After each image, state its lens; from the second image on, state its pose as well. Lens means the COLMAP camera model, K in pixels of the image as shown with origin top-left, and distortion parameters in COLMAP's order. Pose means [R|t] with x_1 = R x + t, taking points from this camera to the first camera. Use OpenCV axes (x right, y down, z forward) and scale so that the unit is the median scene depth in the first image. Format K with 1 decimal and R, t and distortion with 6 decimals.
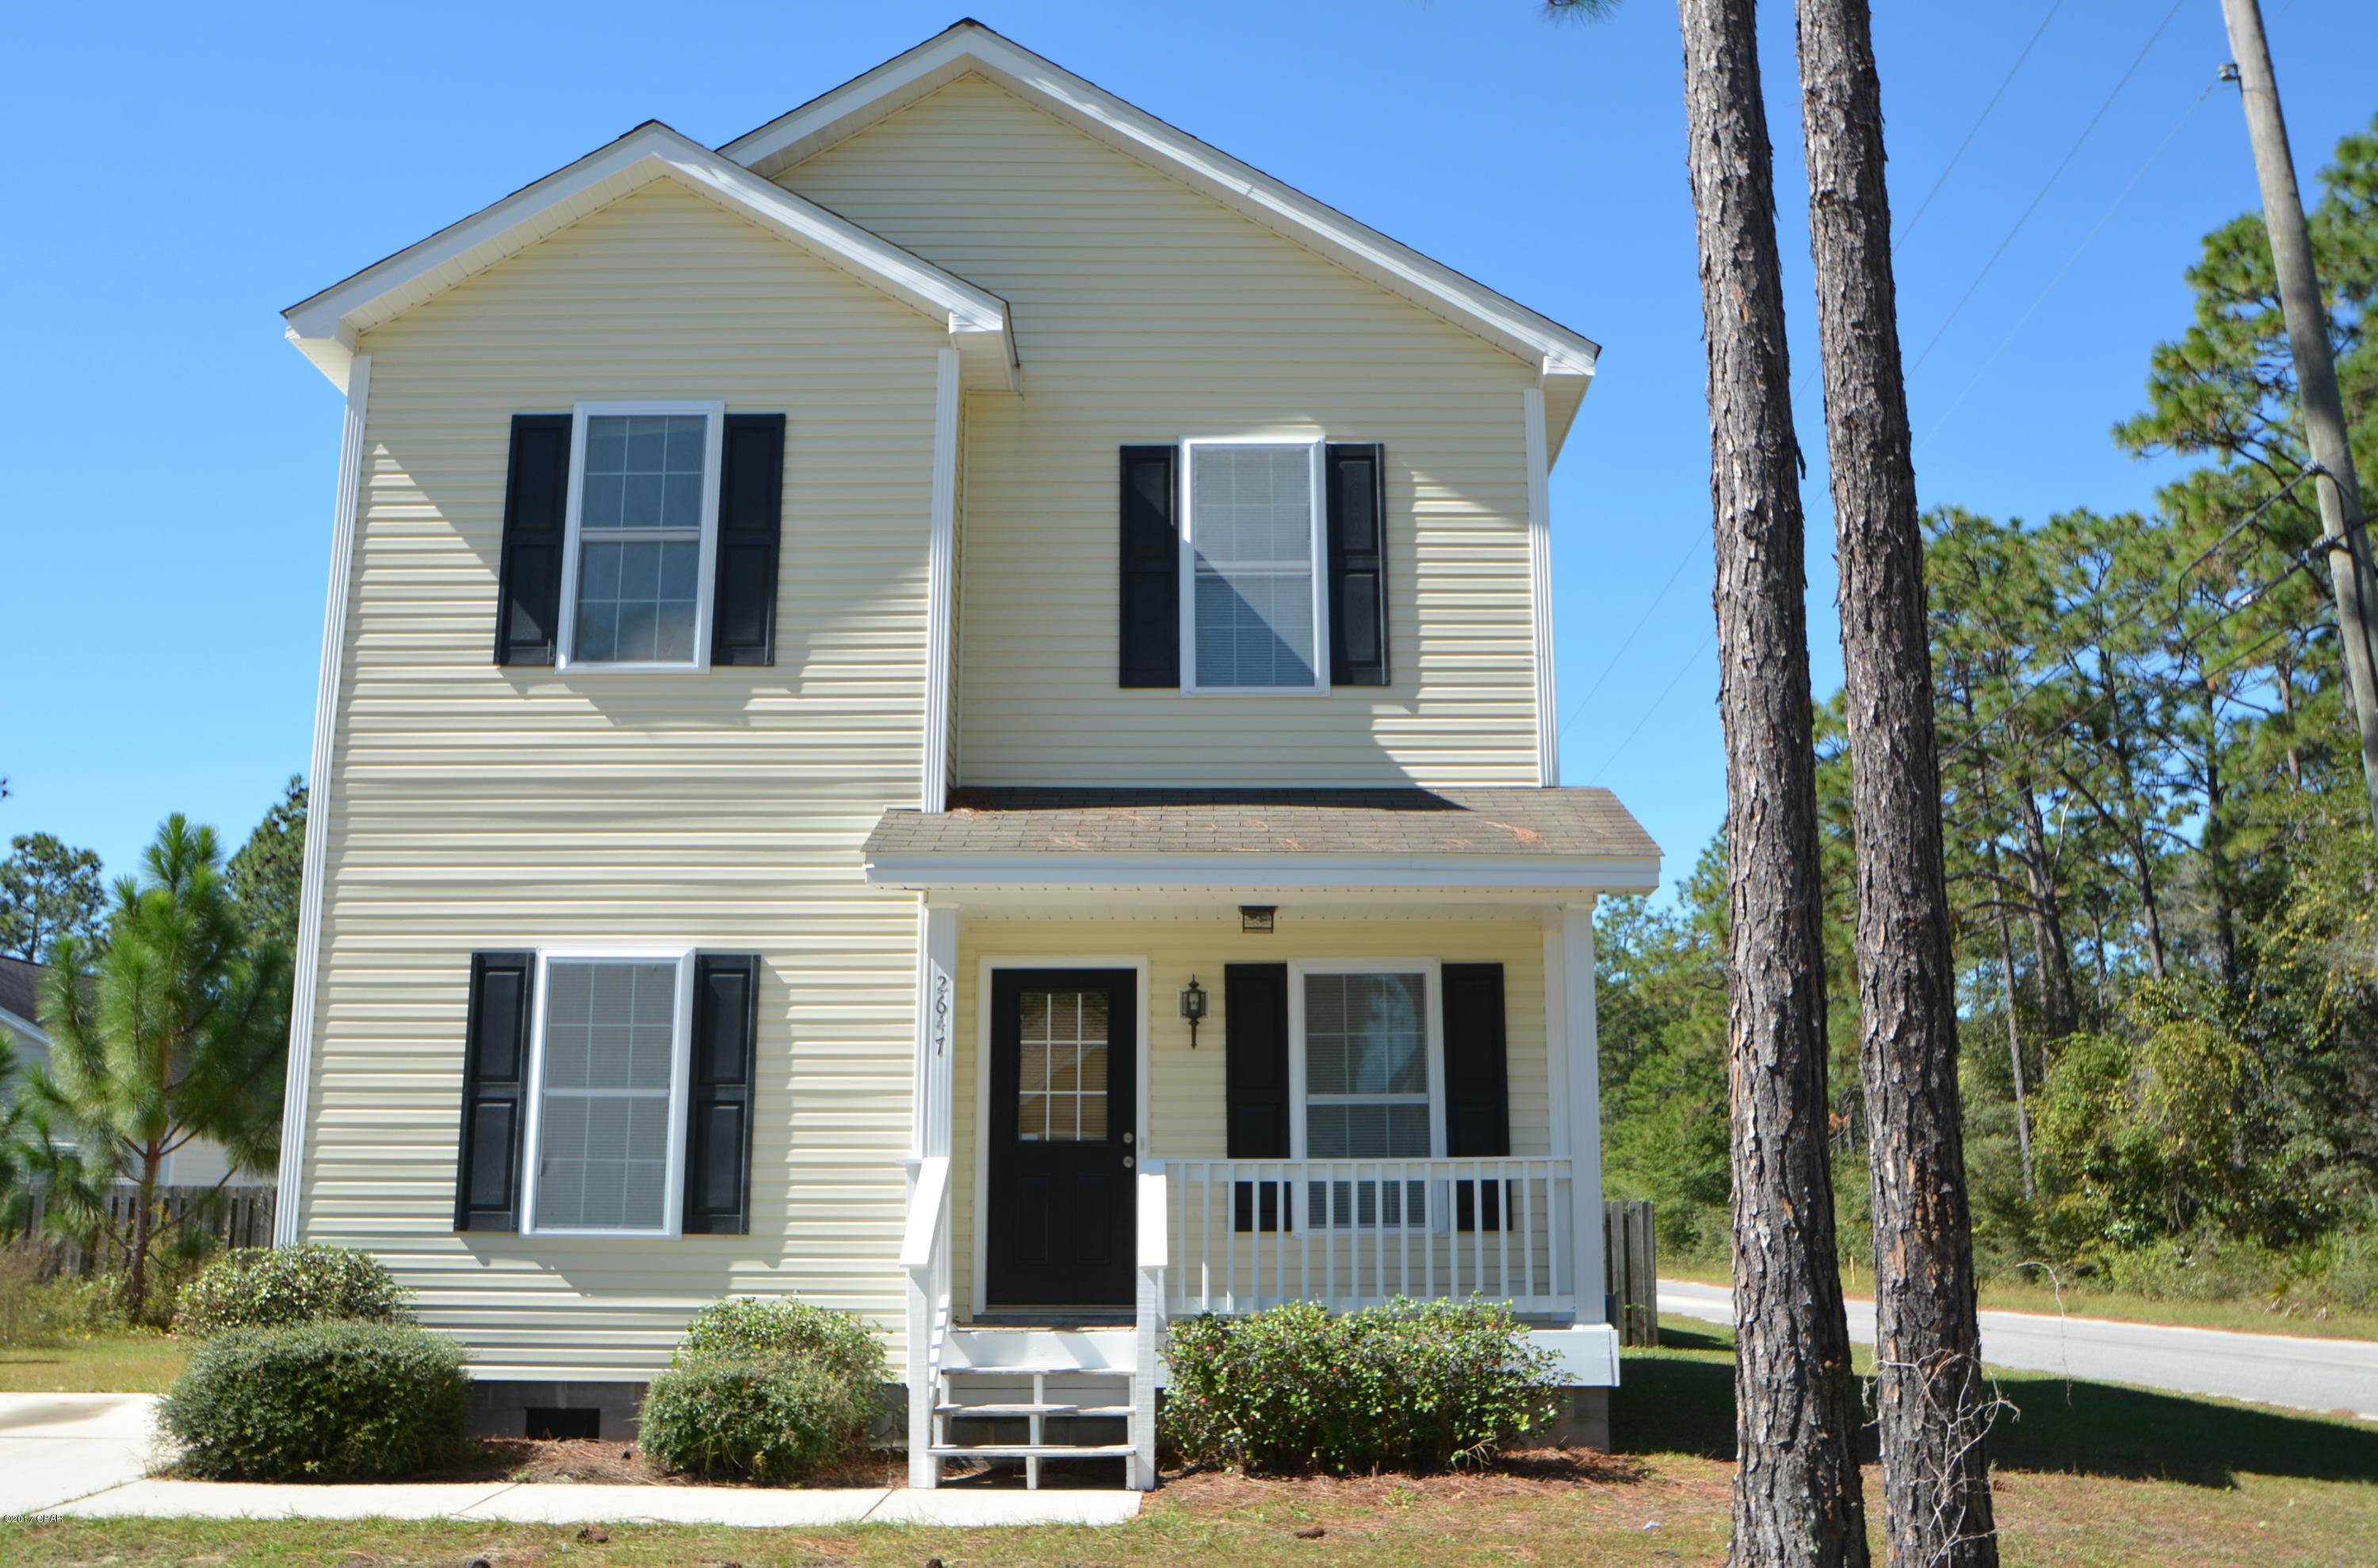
lens RADIAL K [[2106.9, 0, 1190.4], [0, 2106.9, 790.9], [0, 0, 1]] dist [-0.048723, 0.002791]
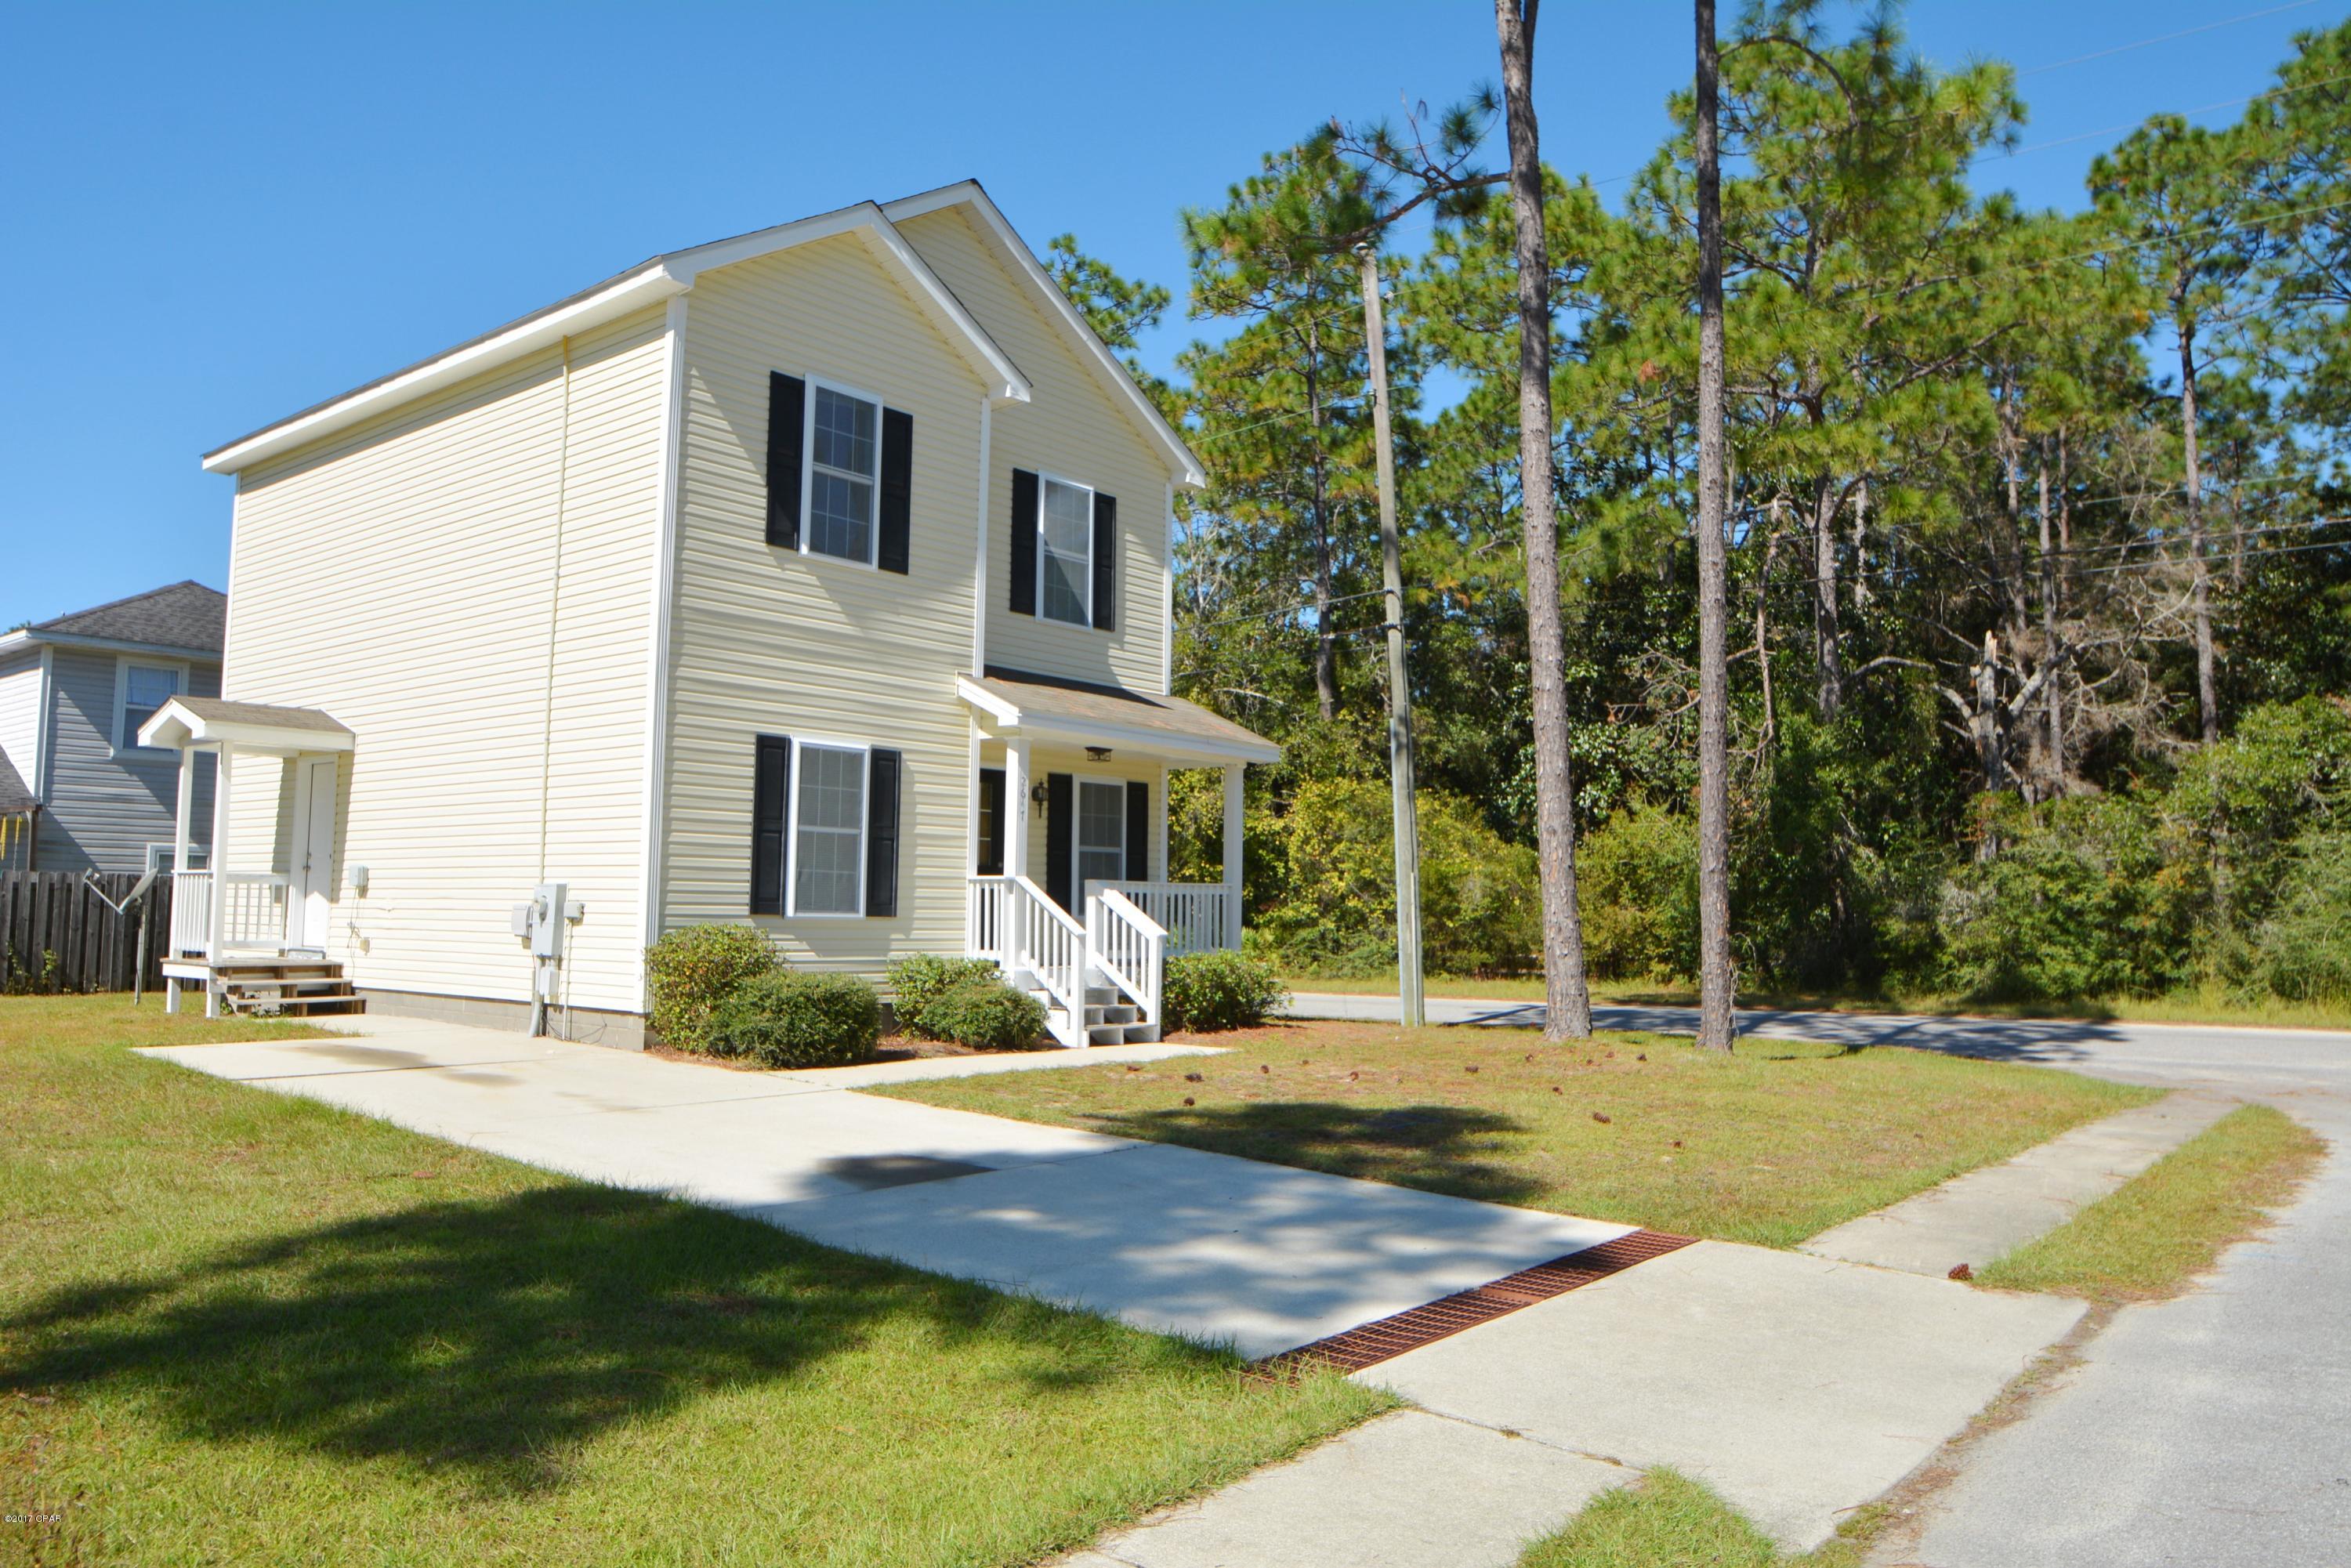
lens RADIAL K [[1651.2, 0, 1176.7], [0, 1651.2, 776.1], [0, 0, 1]] dist [-0.002953, -0.000606]
pose [[0.634661, 0.074451, 0.769196, -1.042721], [-0.168208, 0.984793, 0.043469, 0.003279], [-0.754262, -0.156973, 0.637533, -0.001649]]
